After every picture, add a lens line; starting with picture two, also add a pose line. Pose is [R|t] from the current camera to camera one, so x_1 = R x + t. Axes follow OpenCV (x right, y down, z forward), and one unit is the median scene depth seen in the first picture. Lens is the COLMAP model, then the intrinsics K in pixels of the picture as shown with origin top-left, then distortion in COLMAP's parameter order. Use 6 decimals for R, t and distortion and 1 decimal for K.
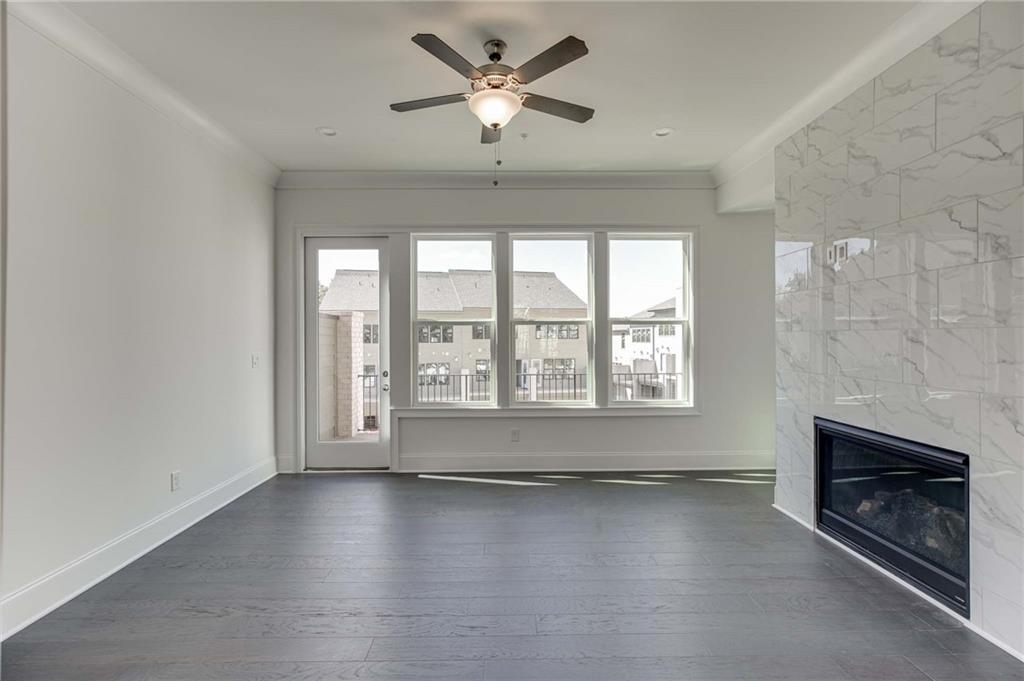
lens RADIAL K [[457.6, 0, 512.8], [0, 457.6, 340.7], [0, 0, 1]] dist [-0.014599, 0.000929]
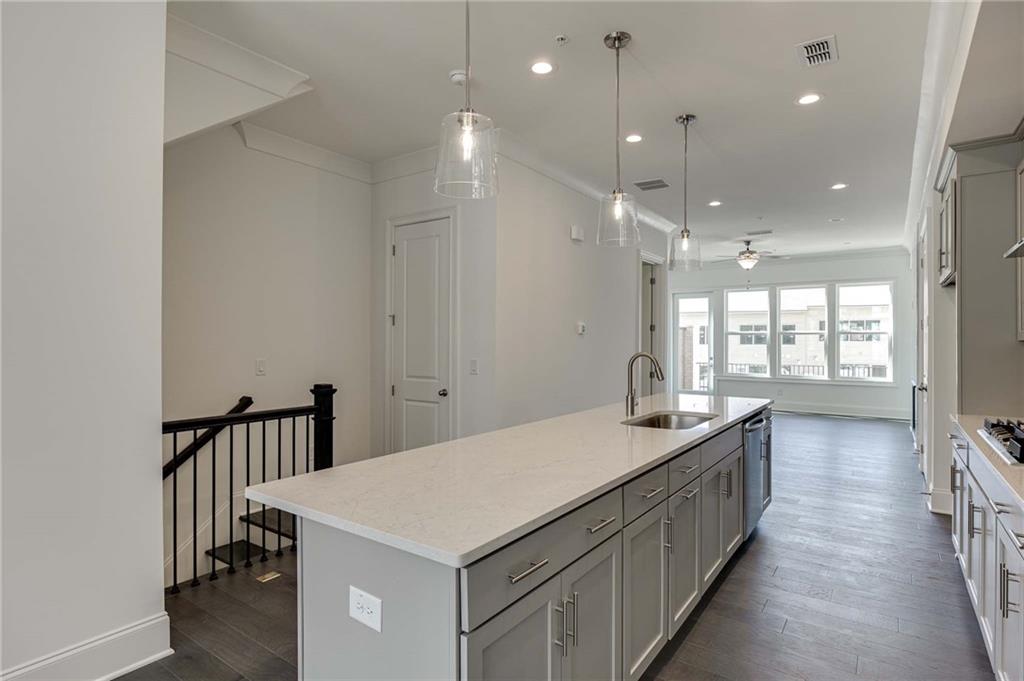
lens RADIAL K [[526.8, 0, 517.7], [0, 526.8, 340.2], [0, 0, 1]] dist [-0.009416, -0.002689]
pose [[0.802270, 0.005432, -0.596936, 0.447006], [-0.007086, 0.999975, -0.000424, -0.002169], [0.596919, 0.004570, 0.802289, -1.460296]]
